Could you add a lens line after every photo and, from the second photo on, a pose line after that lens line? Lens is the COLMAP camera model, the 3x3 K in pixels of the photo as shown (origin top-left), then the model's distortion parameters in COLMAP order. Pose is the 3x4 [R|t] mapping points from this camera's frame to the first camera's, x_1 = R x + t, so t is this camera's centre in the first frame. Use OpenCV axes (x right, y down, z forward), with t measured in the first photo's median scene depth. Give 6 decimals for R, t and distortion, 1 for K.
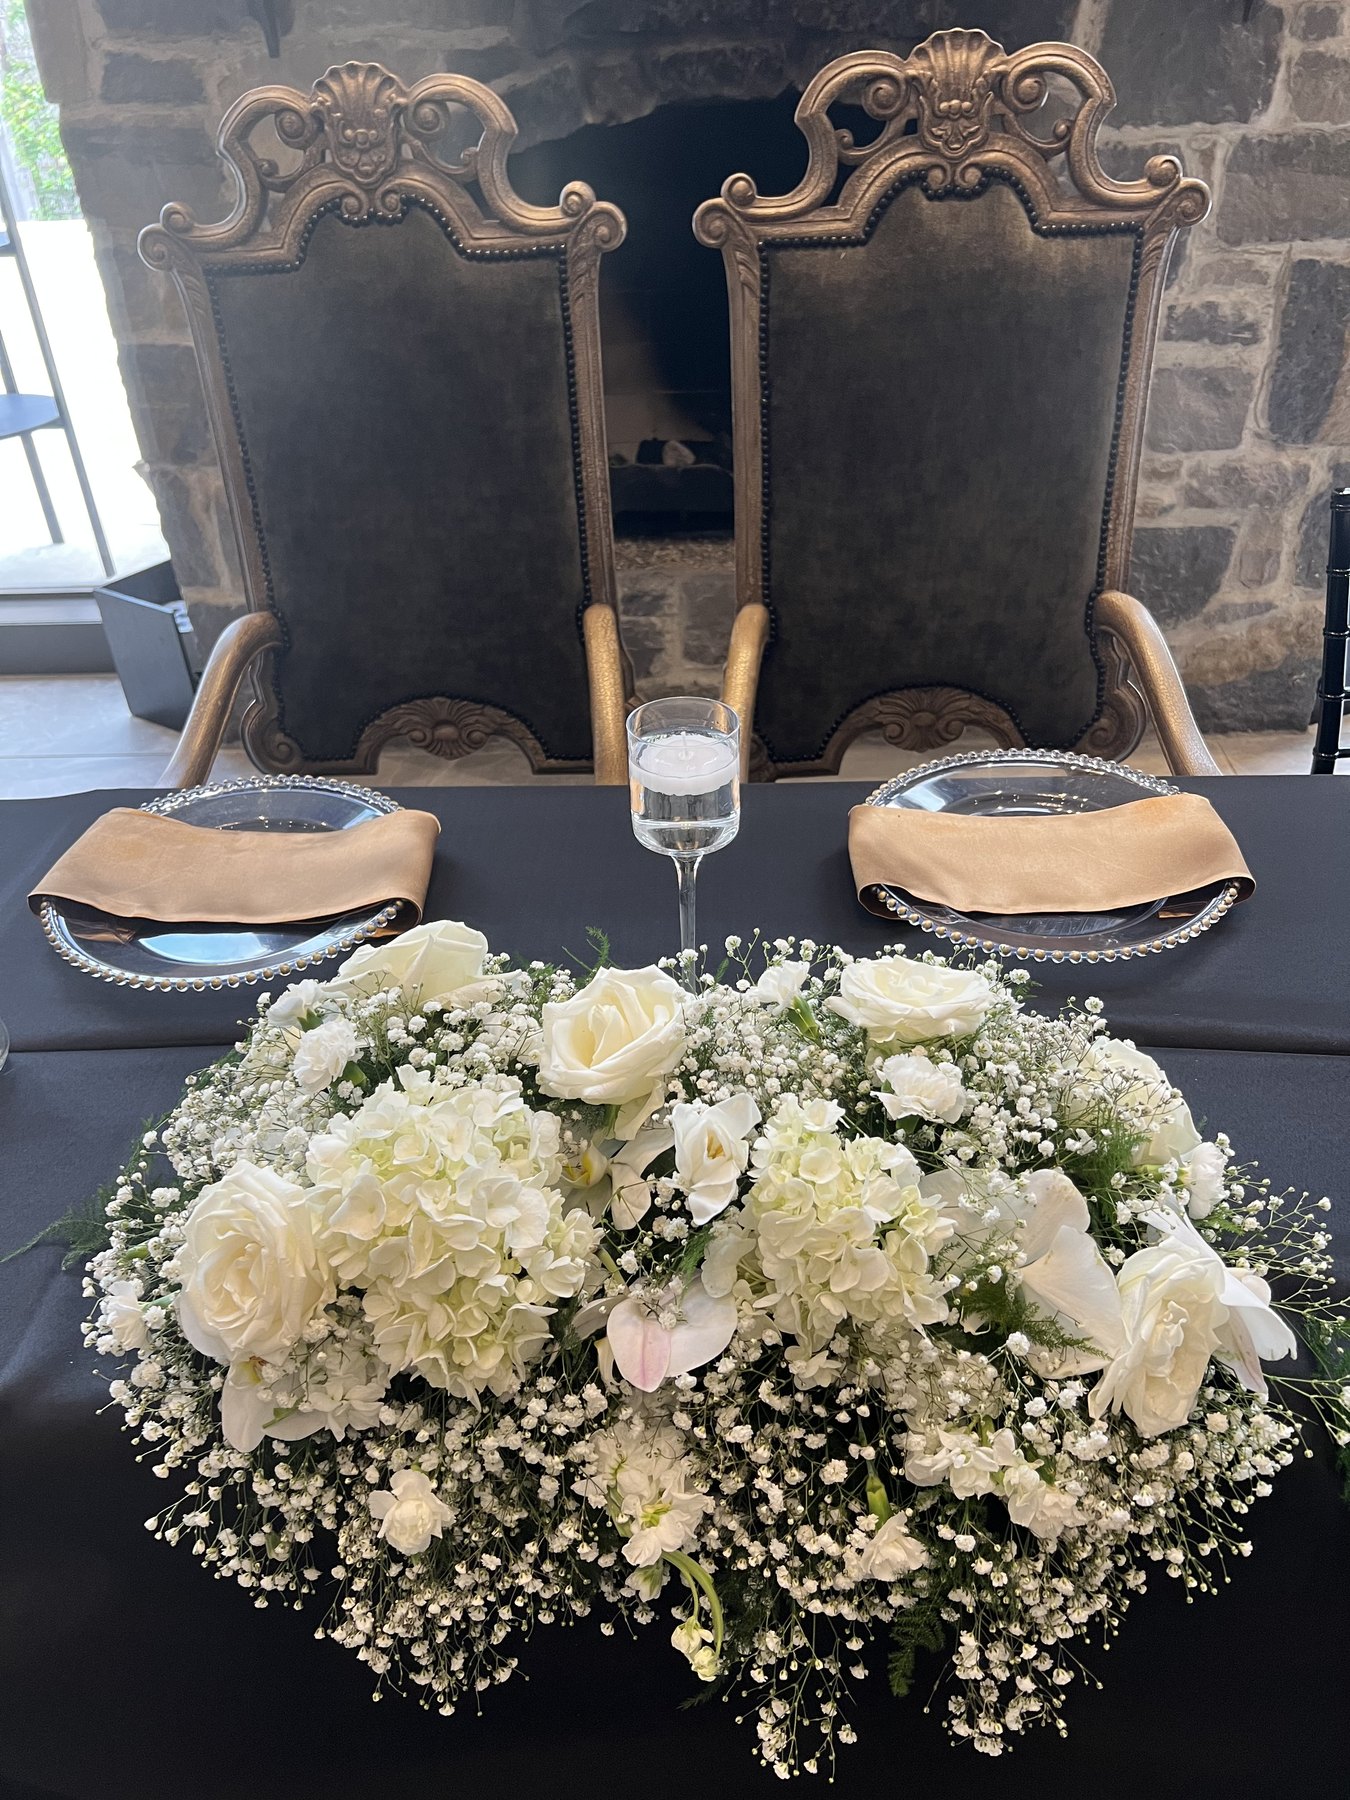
lens RADIAL K [[1322.8, 0, 675.0], [0, 1322.8, 900.0], [0, 0, 1]] dist [0.033854, -0.032686]
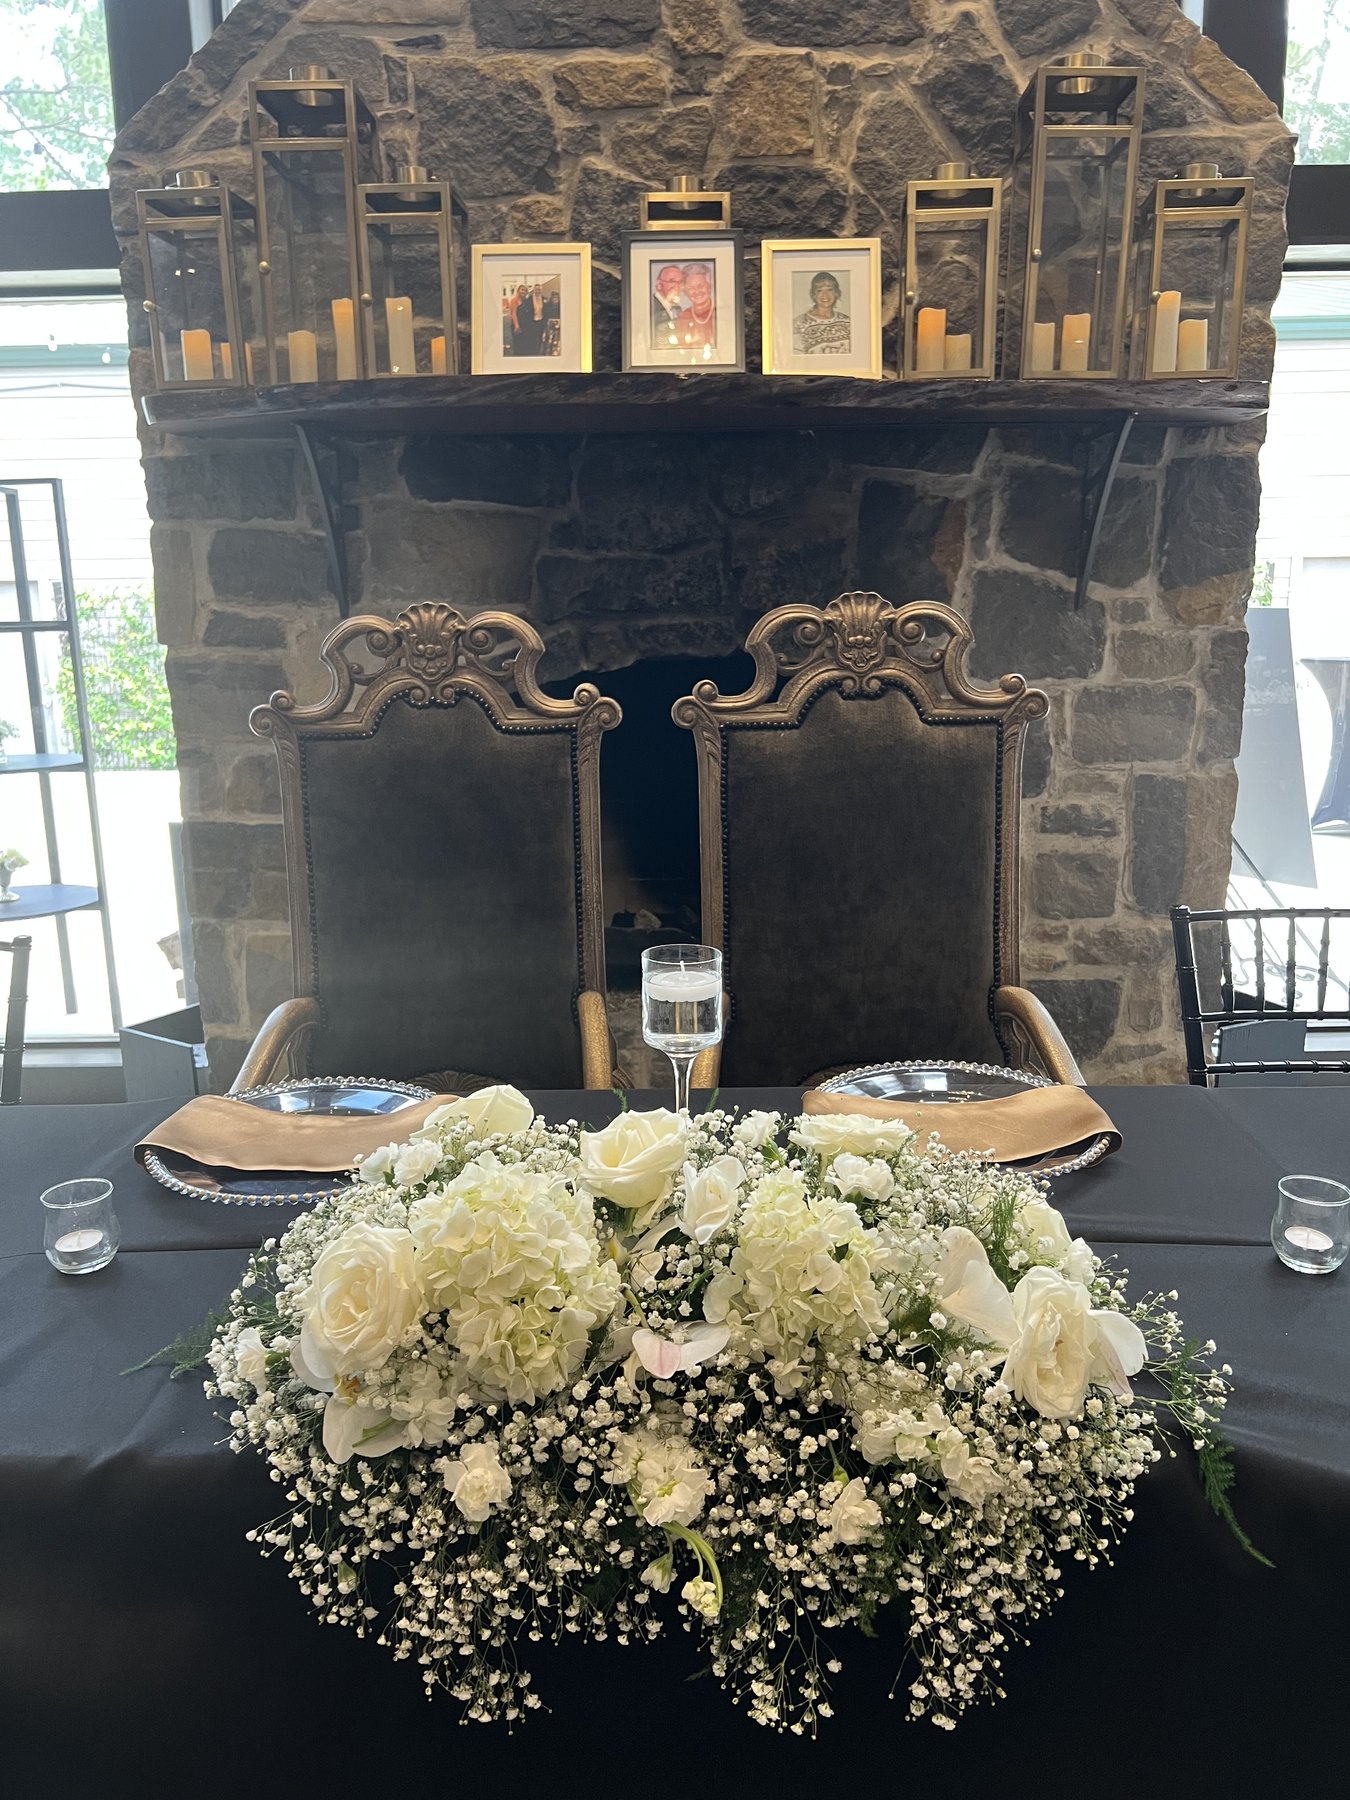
lens RADIAL K [[1291.5, 0, 675.9], [0, 1291.5, 927.9], [0, 0, 1]] dist [0.146046, -0.281309]
pose [[0.999252, 0.015634, 0.035362, -0.025149], [-0.001878, 0.933146, -0.359494, 0.169510], [-0.038618, 0.359158, 0.932477, -0.150467]]
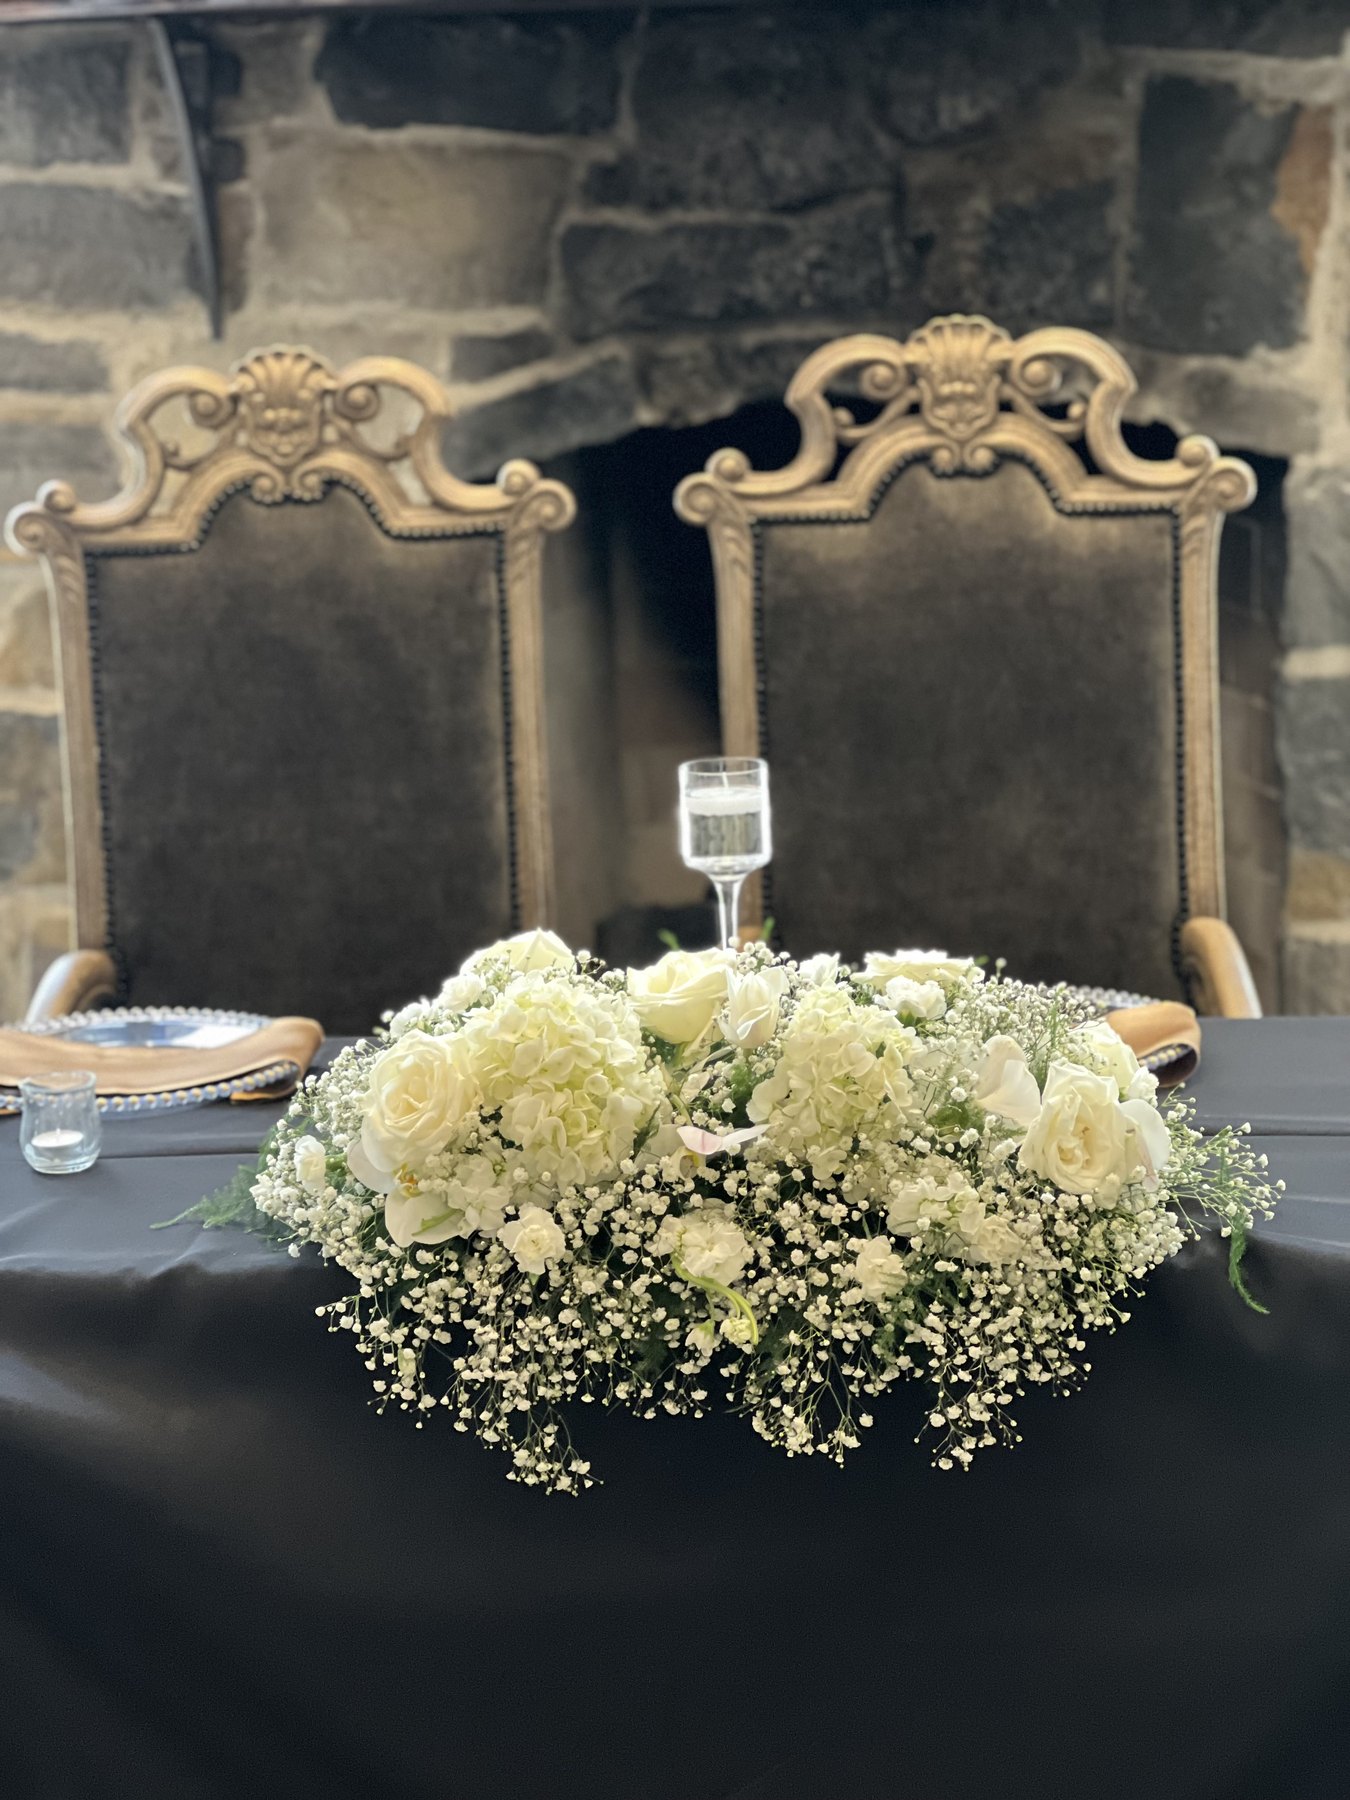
lens RADIAL K [[3660.3, 0, 675.0], [0, 3660.3, 900.0], [0, 0, 1]] dist [-0.192069, 4.337797]
pose [[0.999394, 0.007505, -0.033987, 0.030877], [-0.020438, 0.916948, -0.398483, 0.673401], [0.028173, 0.398936, 0.916546, -1.074587]]
